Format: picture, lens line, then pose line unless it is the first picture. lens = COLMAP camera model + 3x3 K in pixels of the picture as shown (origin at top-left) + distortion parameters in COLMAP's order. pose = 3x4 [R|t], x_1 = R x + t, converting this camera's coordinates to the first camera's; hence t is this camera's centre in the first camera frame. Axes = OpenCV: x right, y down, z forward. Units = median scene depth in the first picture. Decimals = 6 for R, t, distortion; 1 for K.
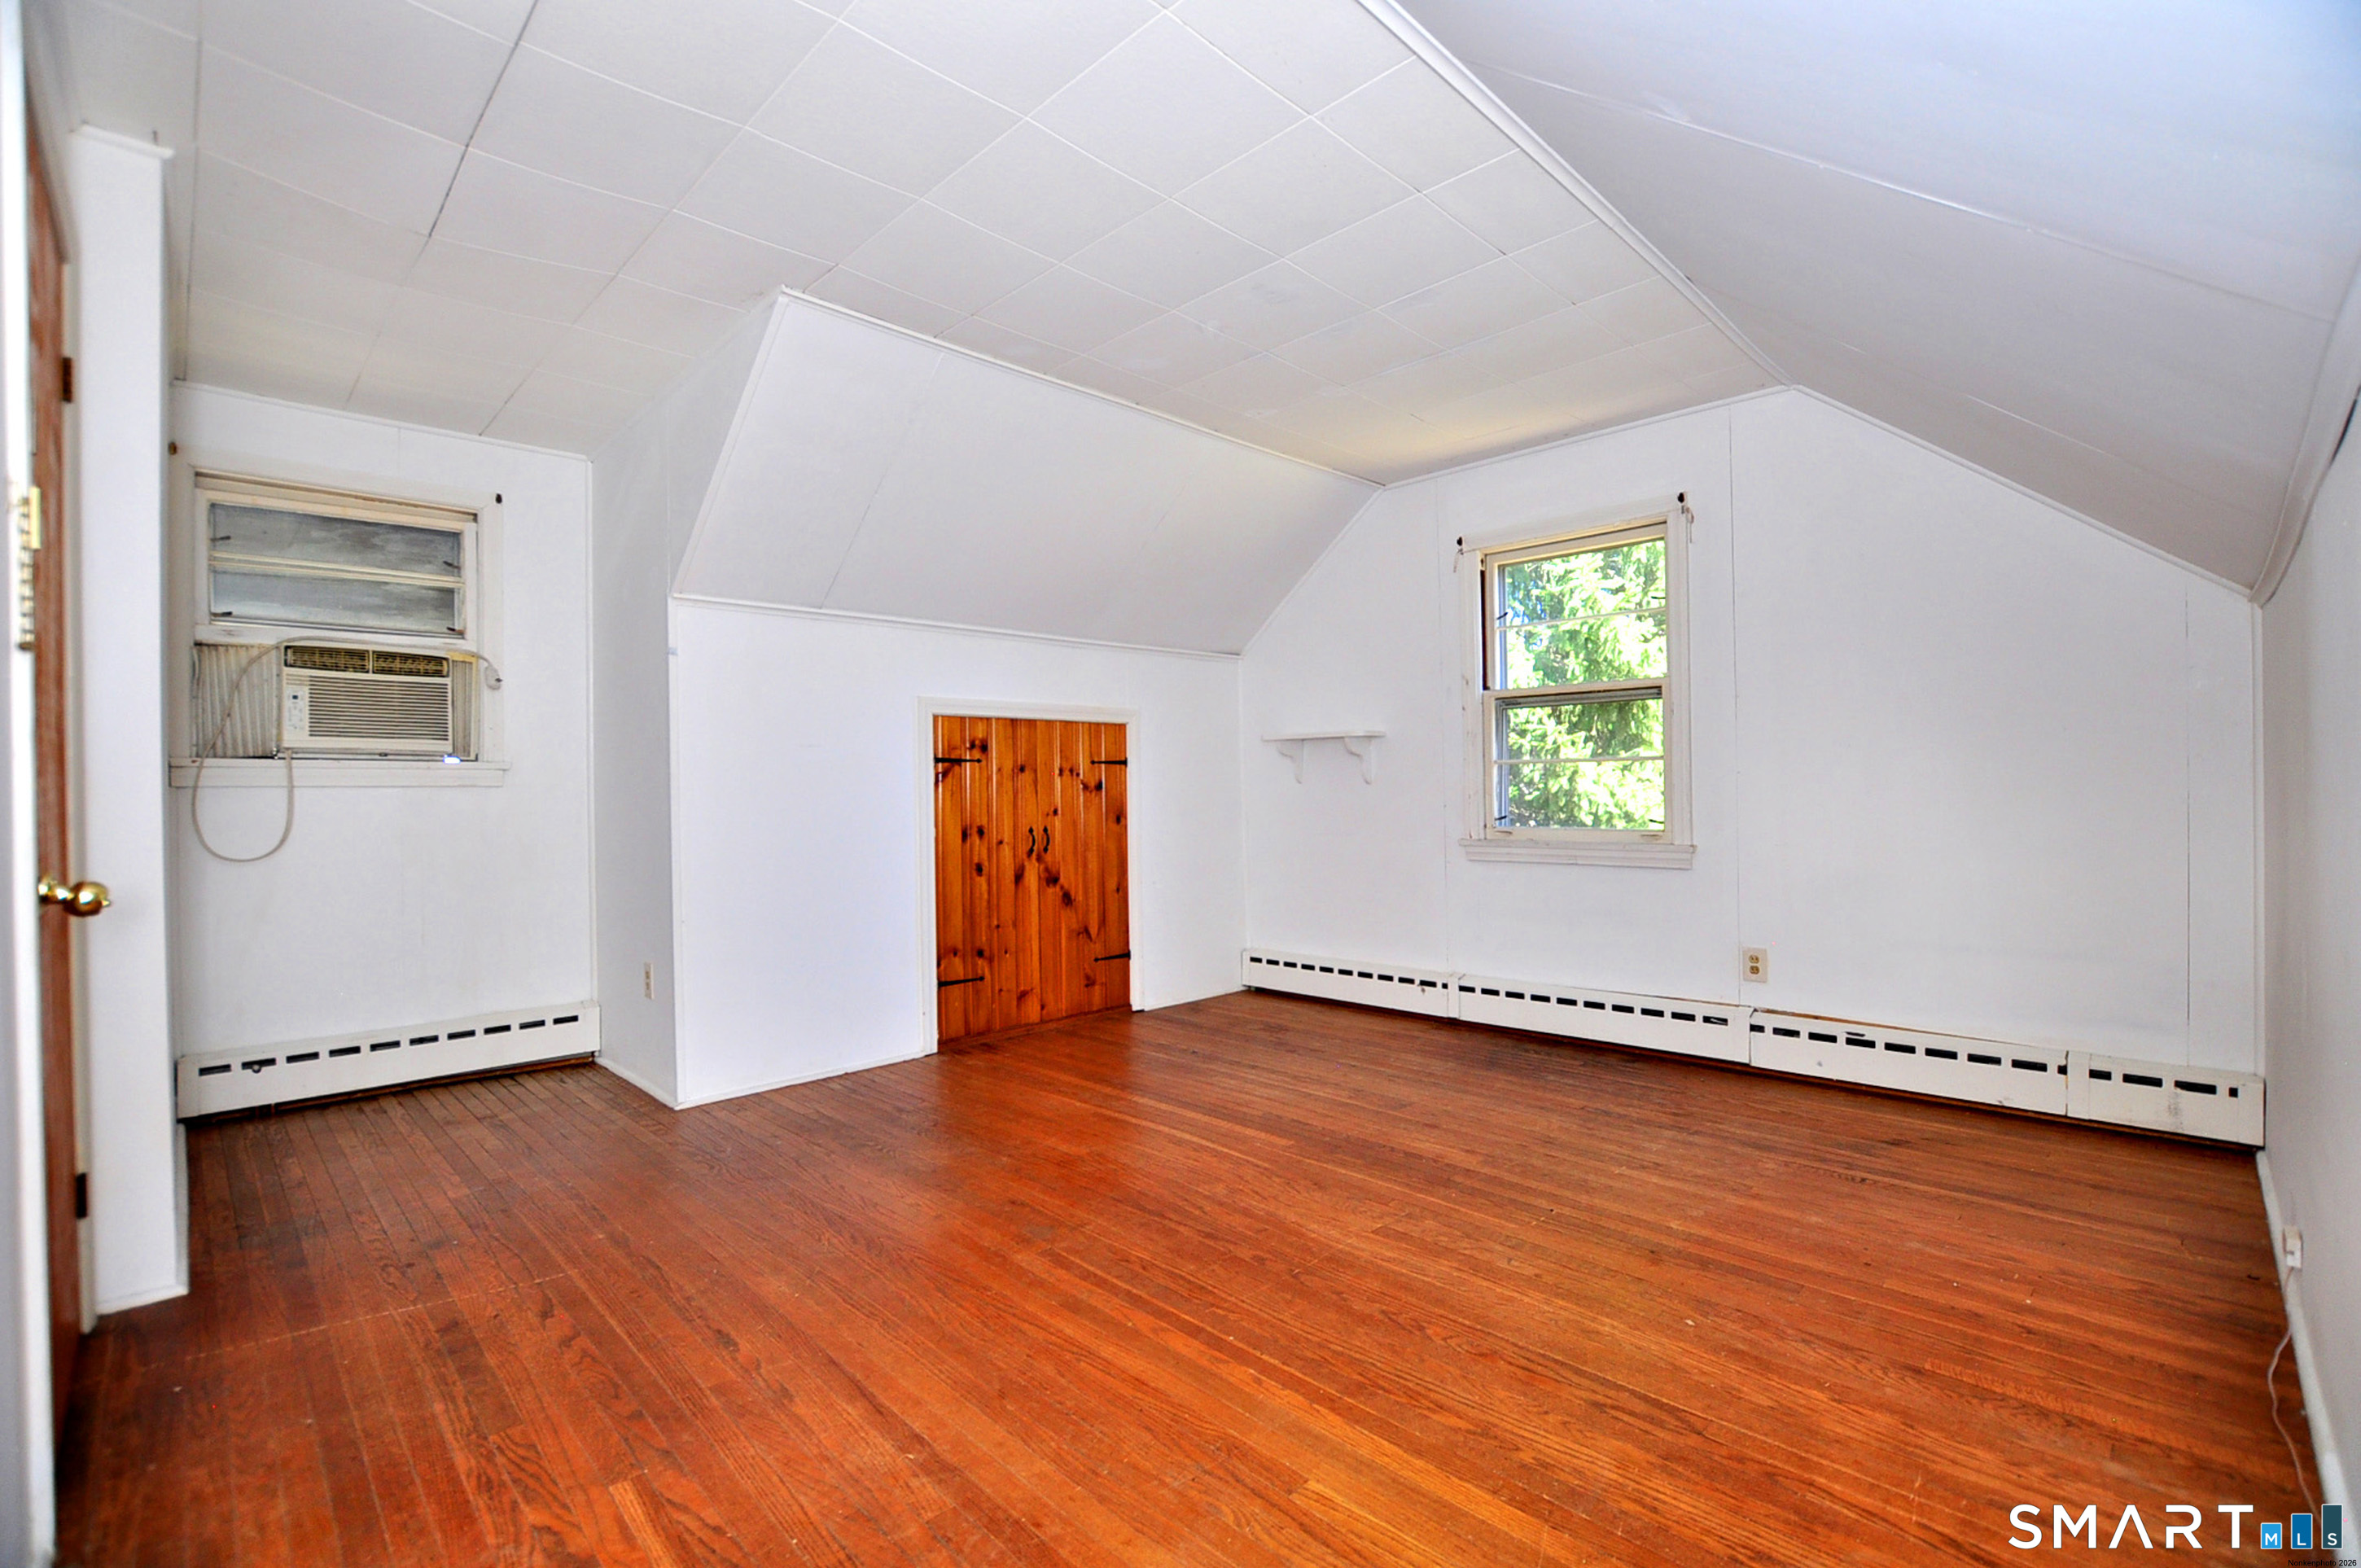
lens RADIAL K [[1033.5, 0, 1202.7], [0, 1033.5, 792.6], [0, 0, 1]] dist [-0.024210, 0.000453]
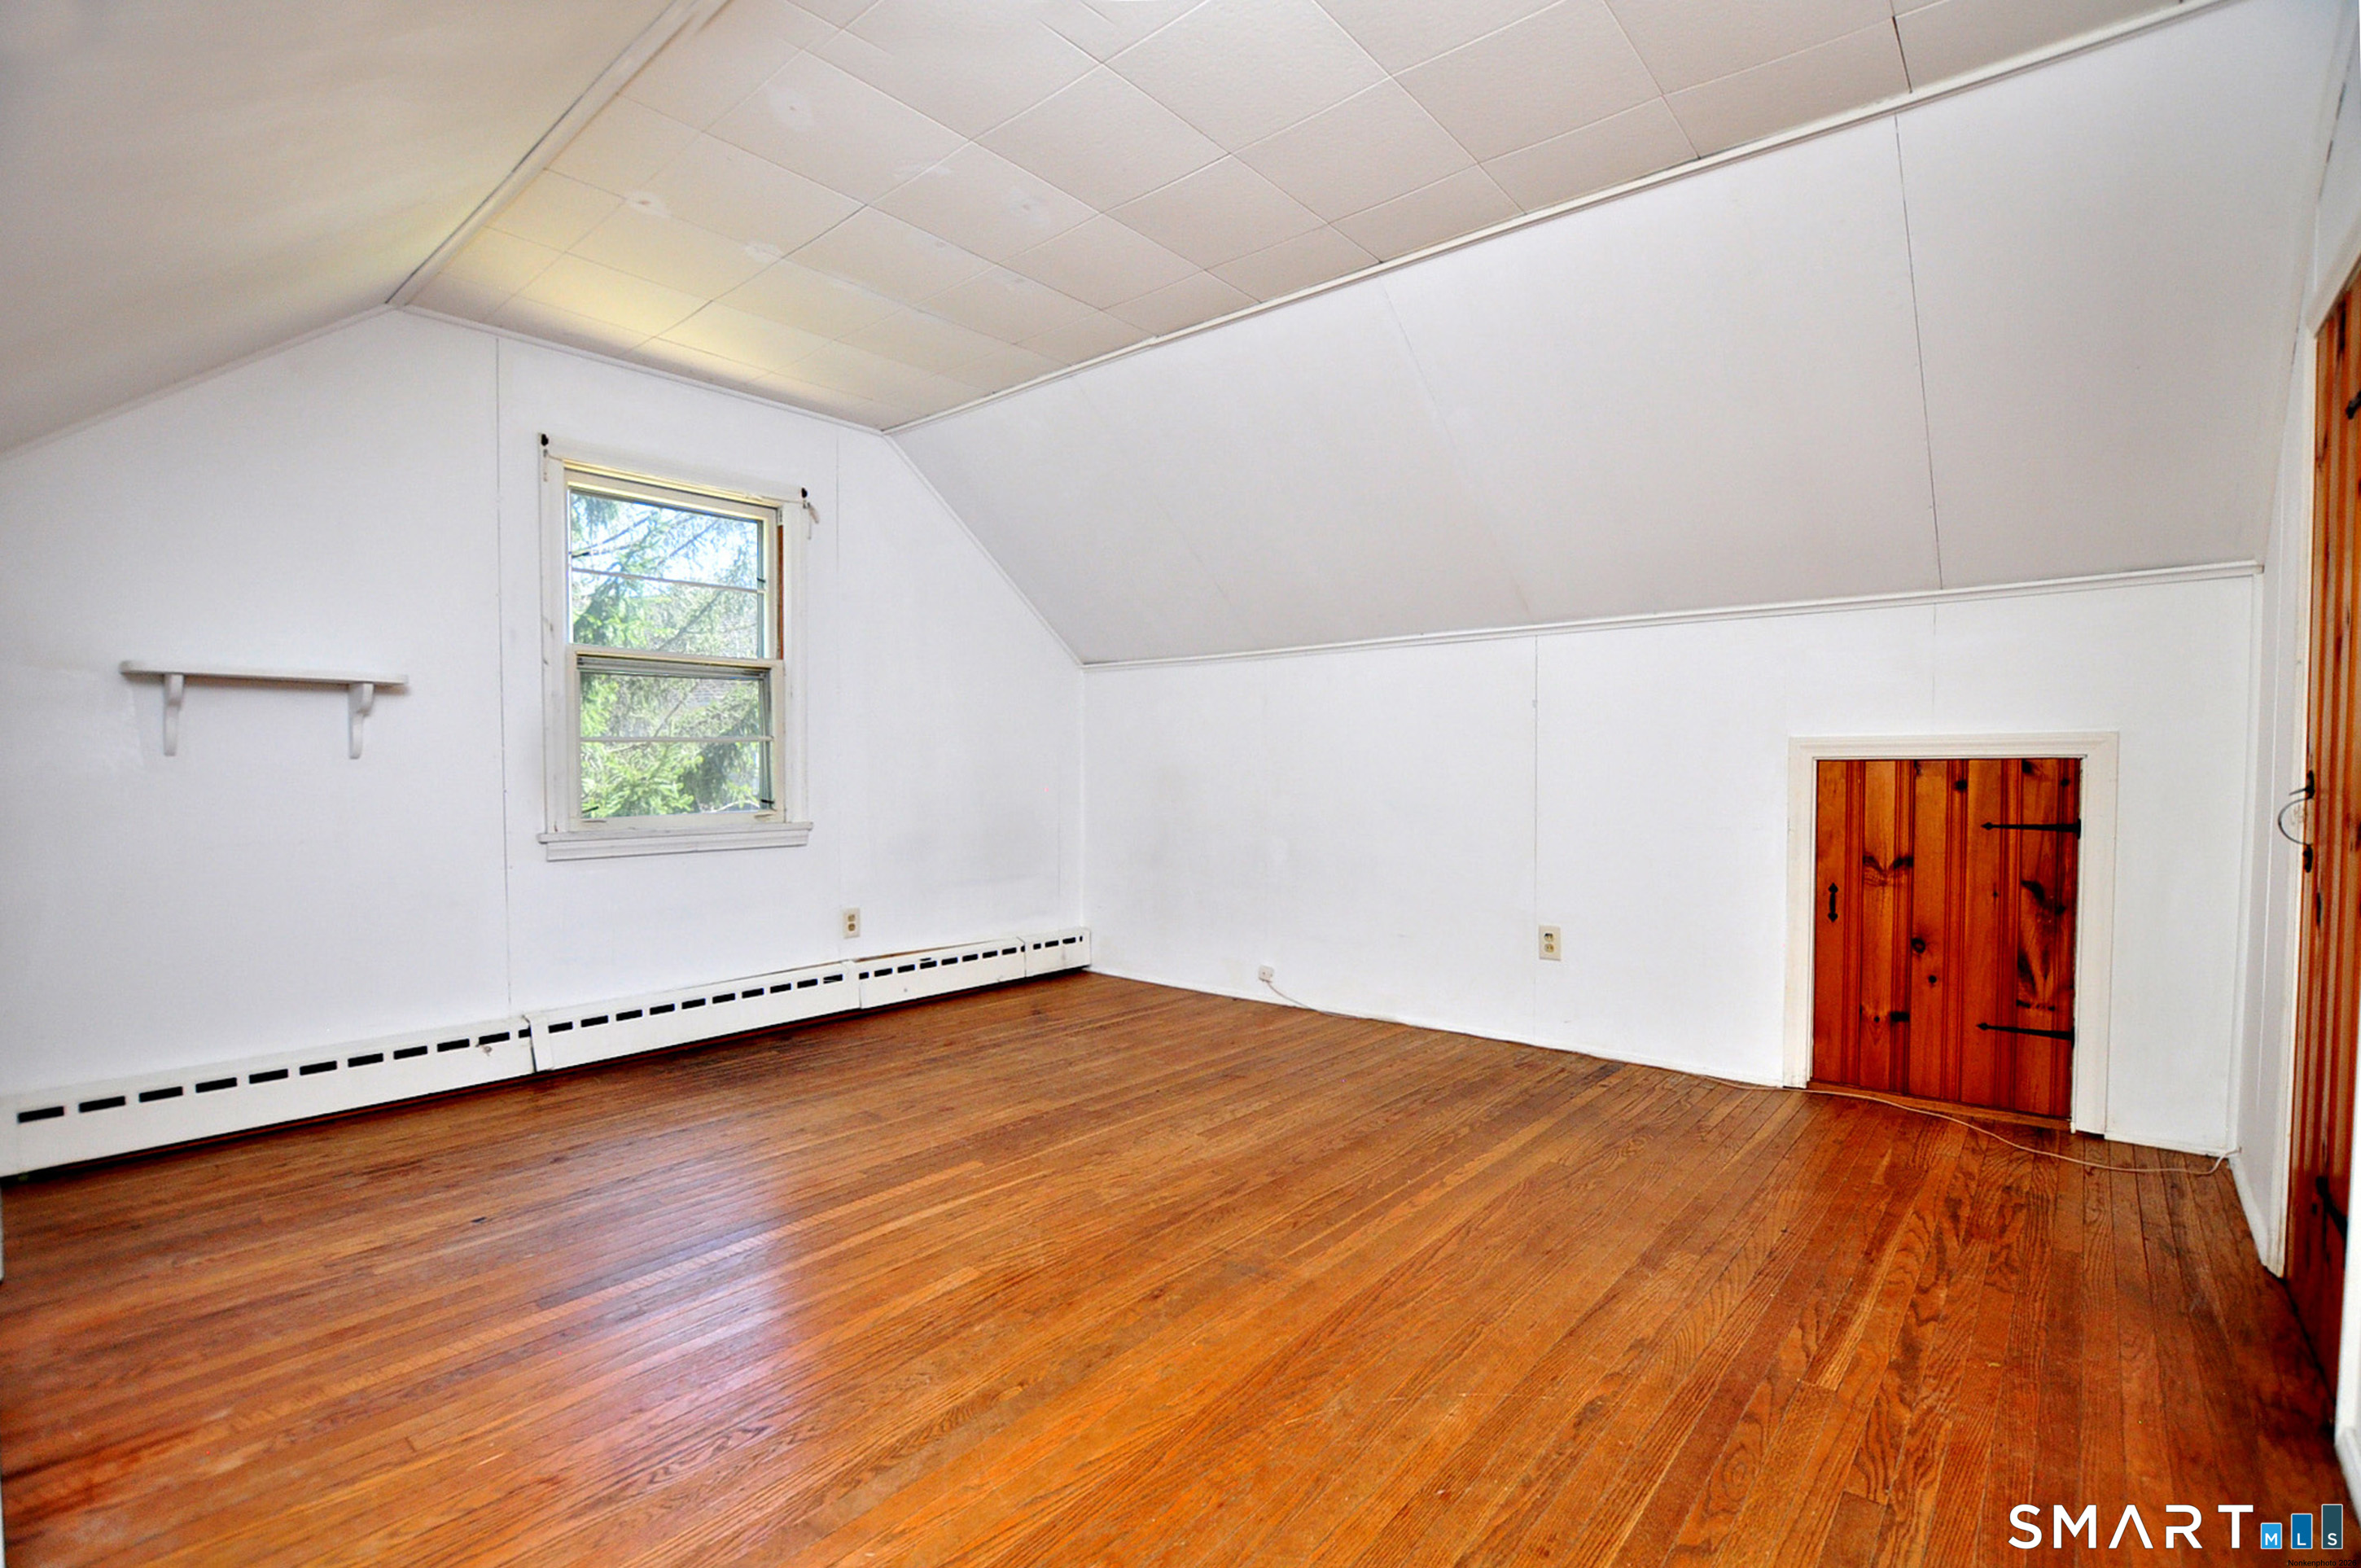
lens RADIAL K [[1033.5, 0, 1192.2], [0, 1033.5, 801.9], [0, 0, 1]] dist [-0.024210, 0.000453]
pose [[-0.063772, -0.019172, 0.997780, -0.813049], [0.004451, 0.999800, 0.019495, 0.014476], [-0.997955, 0.005684, -0.063674, 0.881878]]
